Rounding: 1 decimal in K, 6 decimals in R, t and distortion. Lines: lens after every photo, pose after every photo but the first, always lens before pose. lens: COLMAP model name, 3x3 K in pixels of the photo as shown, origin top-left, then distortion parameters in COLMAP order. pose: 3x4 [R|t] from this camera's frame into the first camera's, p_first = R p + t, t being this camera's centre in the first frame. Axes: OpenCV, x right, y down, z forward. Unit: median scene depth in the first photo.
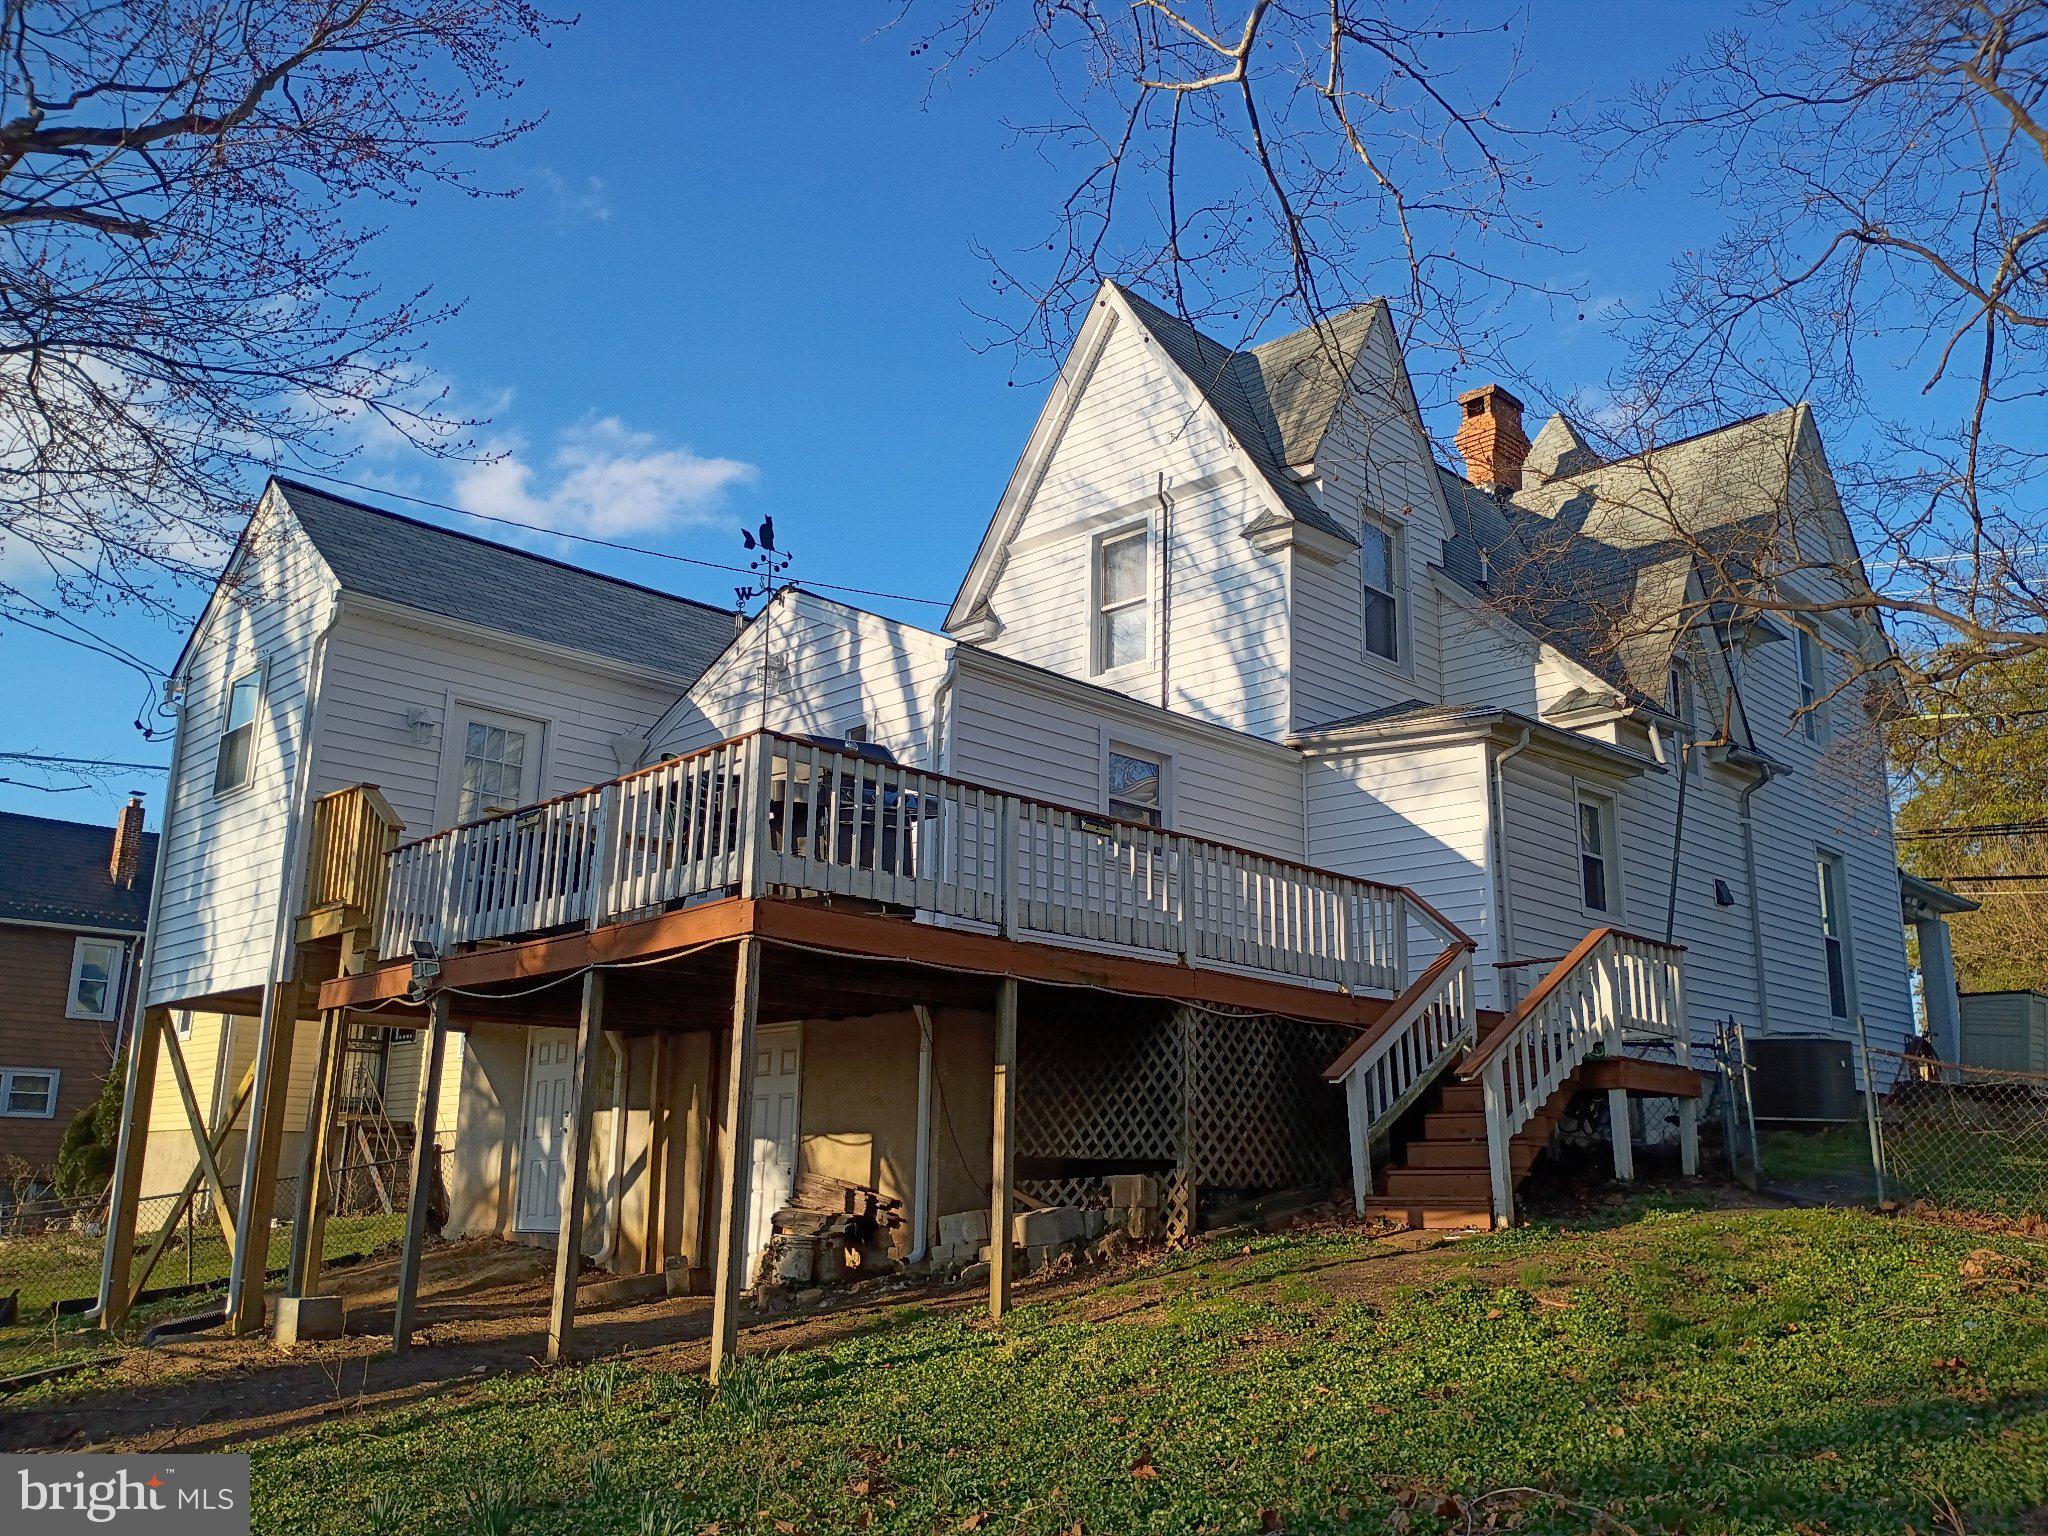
lens RADIAL K [[1702.2, 0, 1024.0], [0, 1702.2, 768.0], [0, 0, 1]] dist [-0.002061, 0.002358]
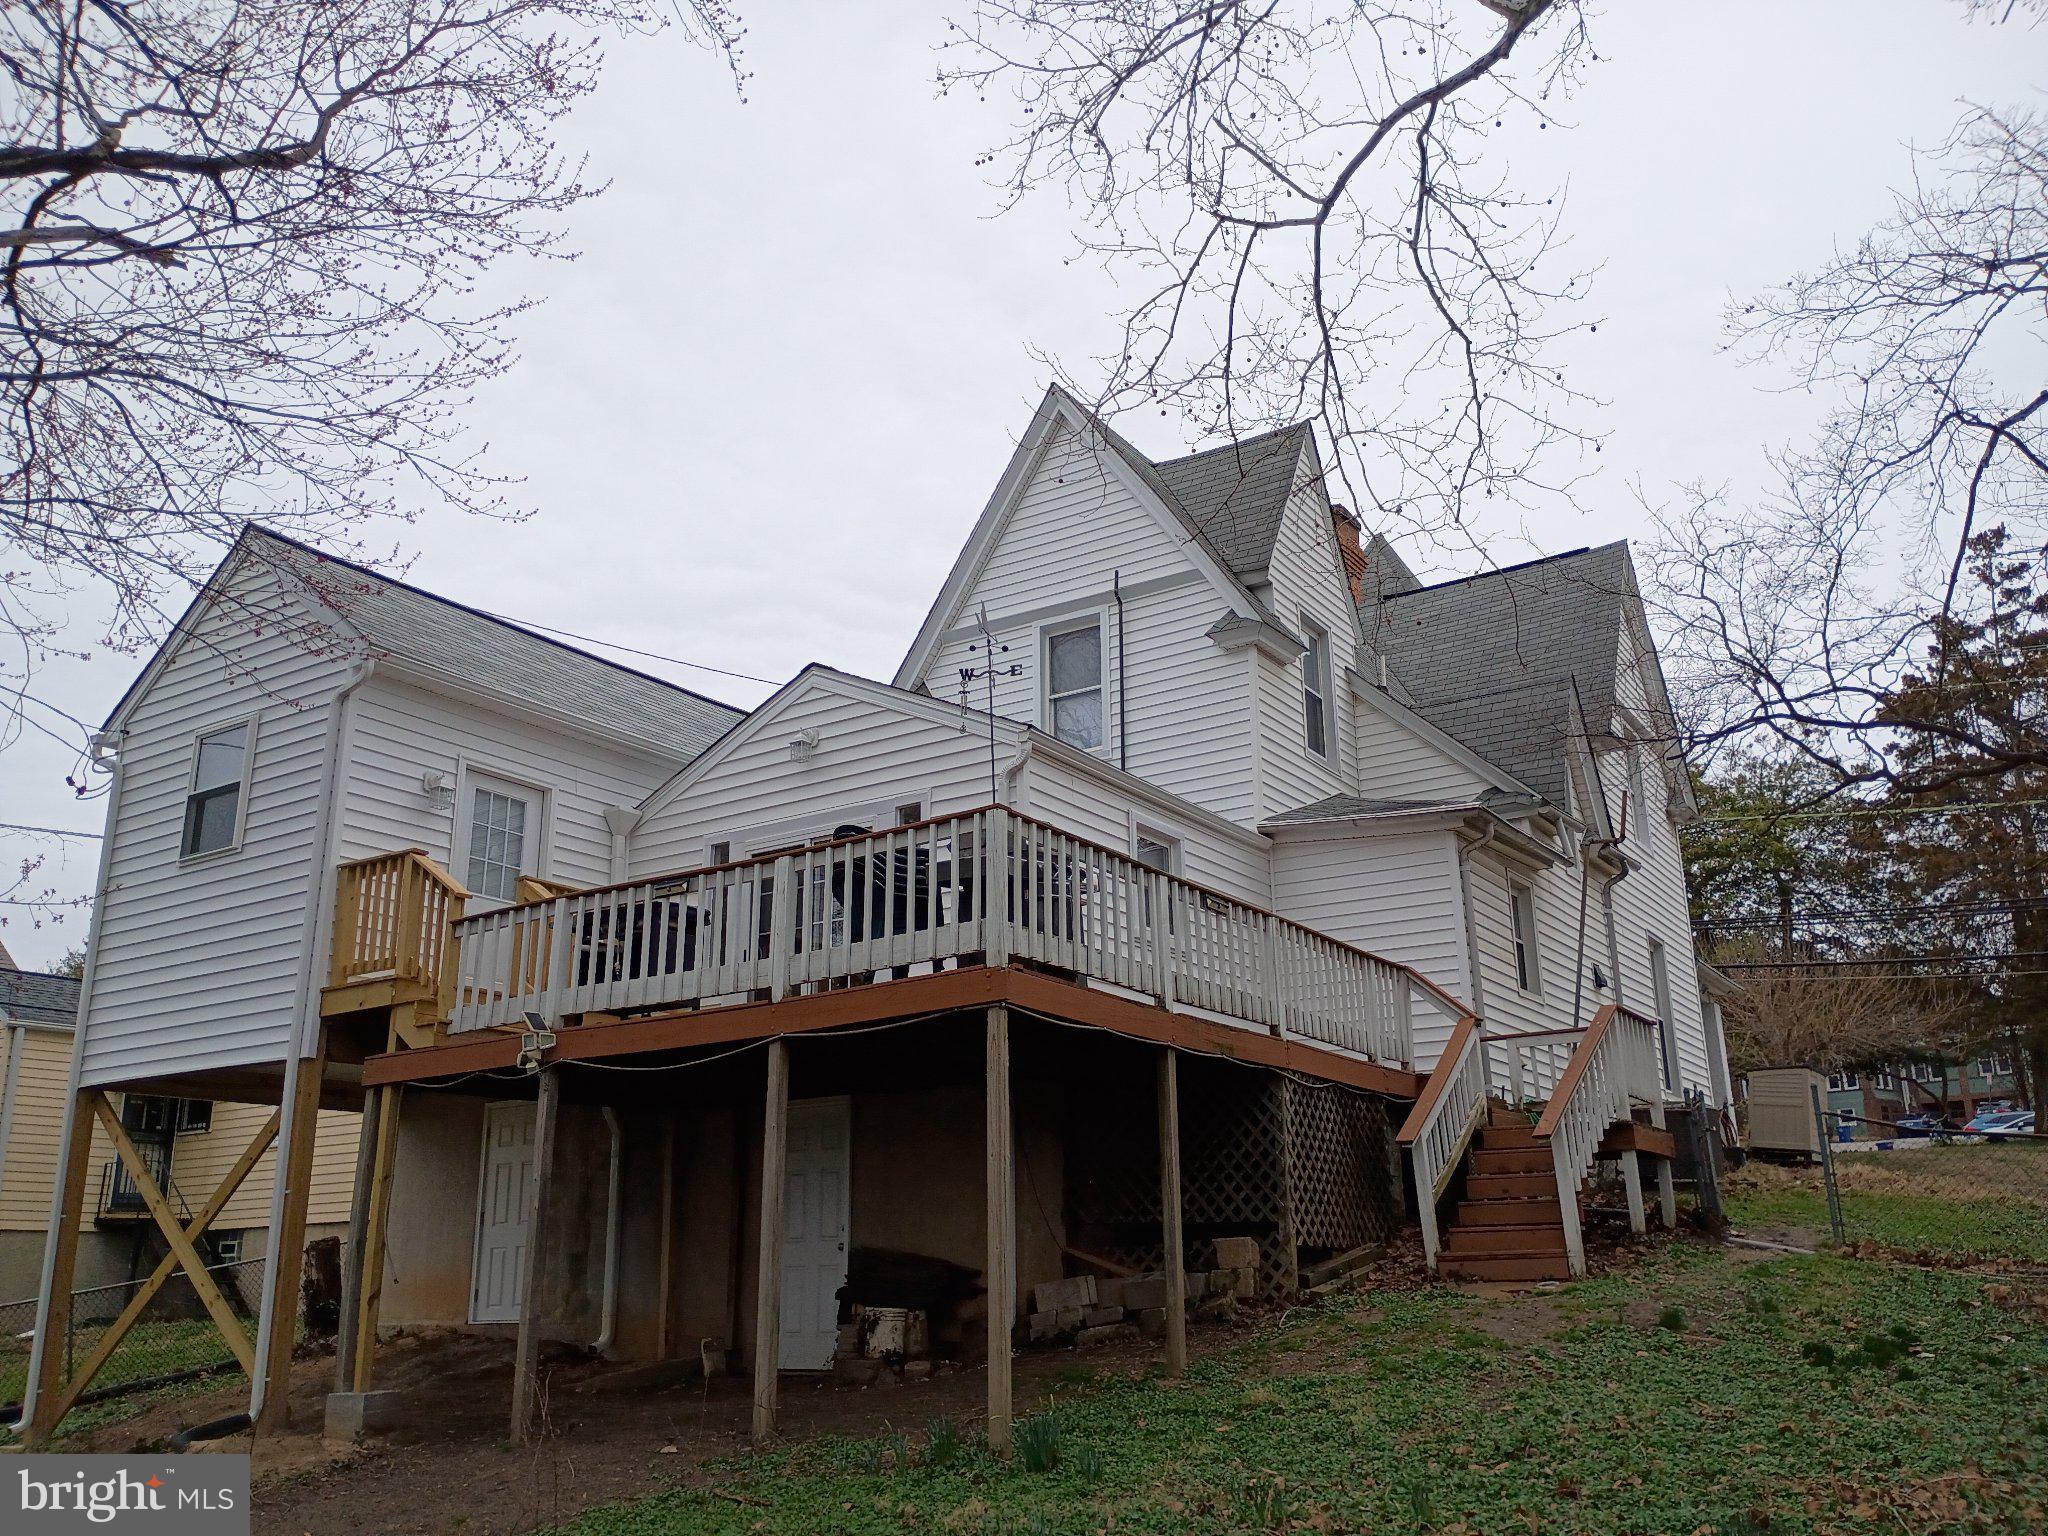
lens RADIAL K [[1709.1, 0, 1024.0], [0, 1709.1, 768.0], [0, 0, 1]] dist [0.005147, 0.002538]
pose [[0.977663, 0.031959, 0.207734, -0.276742], [-0.021371, 0.998365, -0.053011, 0.007532], [-0.209089, 0.047387, 0.976748, -0.018534]]
